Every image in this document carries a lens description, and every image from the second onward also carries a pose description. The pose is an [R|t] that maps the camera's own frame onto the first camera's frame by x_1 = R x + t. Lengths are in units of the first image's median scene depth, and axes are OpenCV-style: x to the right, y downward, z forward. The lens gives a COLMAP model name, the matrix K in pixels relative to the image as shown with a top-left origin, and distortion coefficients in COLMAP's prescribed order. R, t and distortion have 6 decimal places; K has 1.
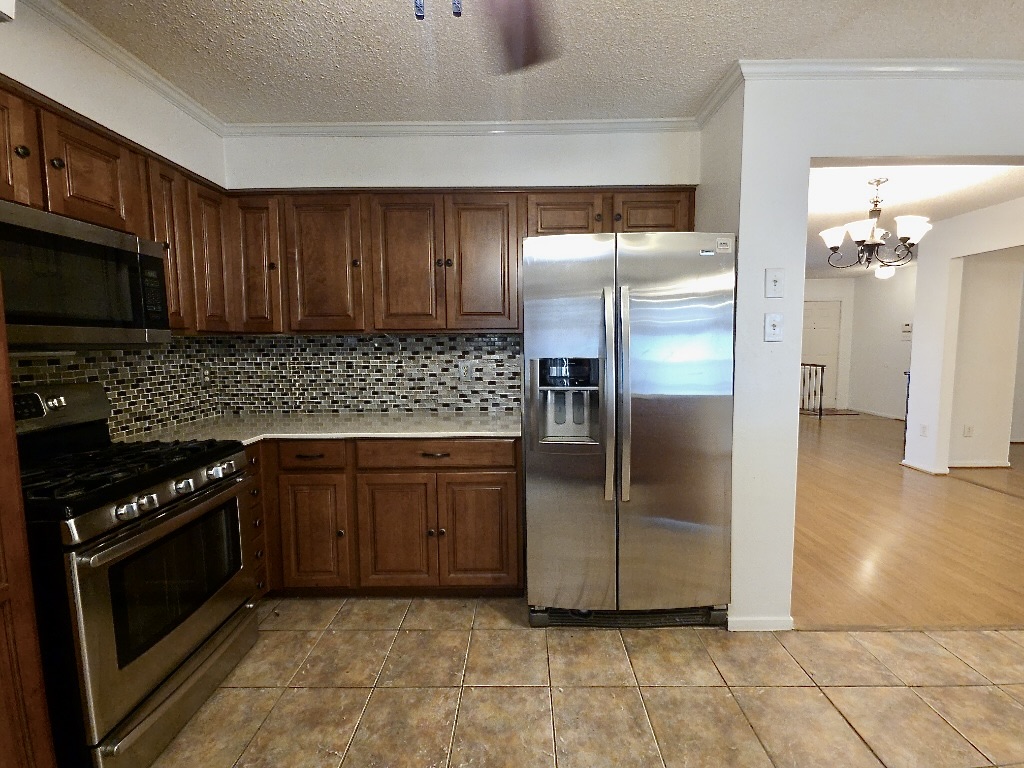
lens RADIAL K [[439.4, 0, 514.7], [0, 439.4, 378.6], [0, 0, 1]] dist [0.002200, -0.000046]
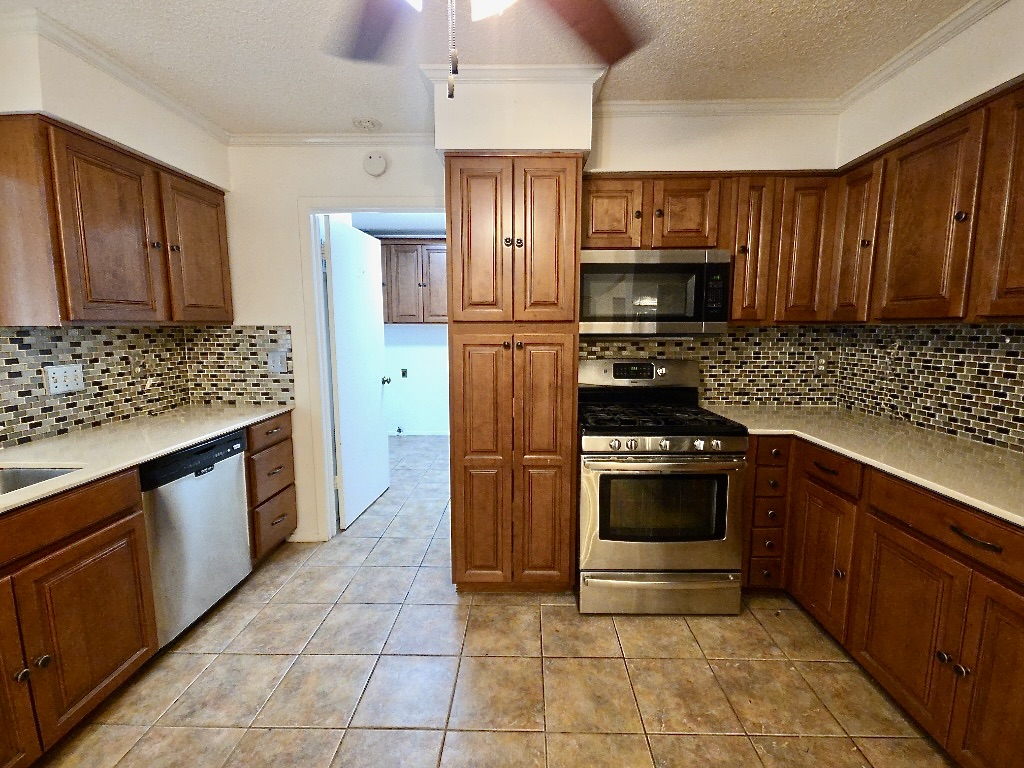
lens RADIAL K [[431.4, 0, 513.7], [0, 431.4, 378.6], [0, 0, 1]] dist [0.001509, 0.000114]
pose [[-0.002949, 0.129119, -0.991625, 0.349595], [-0.081082, 0.988333, 0.128931, -0.056096], [0.996703, 0.080783, 0.007555, 0.375640]]
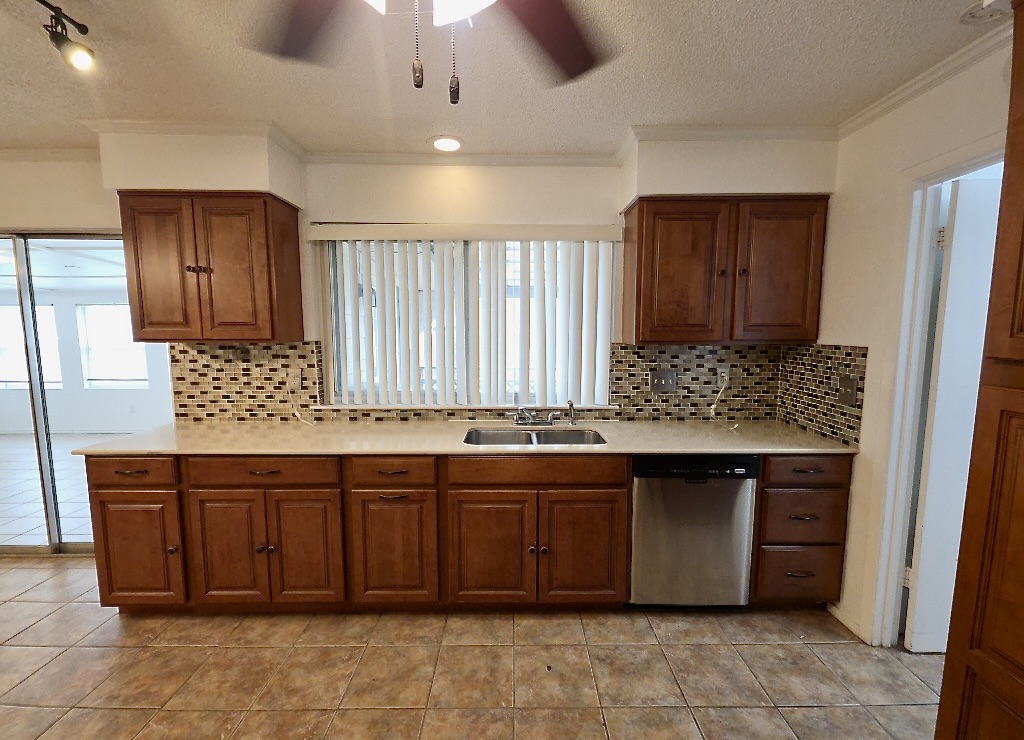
lens RADIAL K [[434.3, 0, 514.0], [0, 434.3, 377.4], [0, 0, 1]] dist [-0.002002, -0.000530]
pose [[-0.998995, 0.010111, -0.043657, -0.078704], [0.001674, 0.981952, 0.189124, -0.111442], [0.044782, 0.188861, -0.980982, 0.651942]]
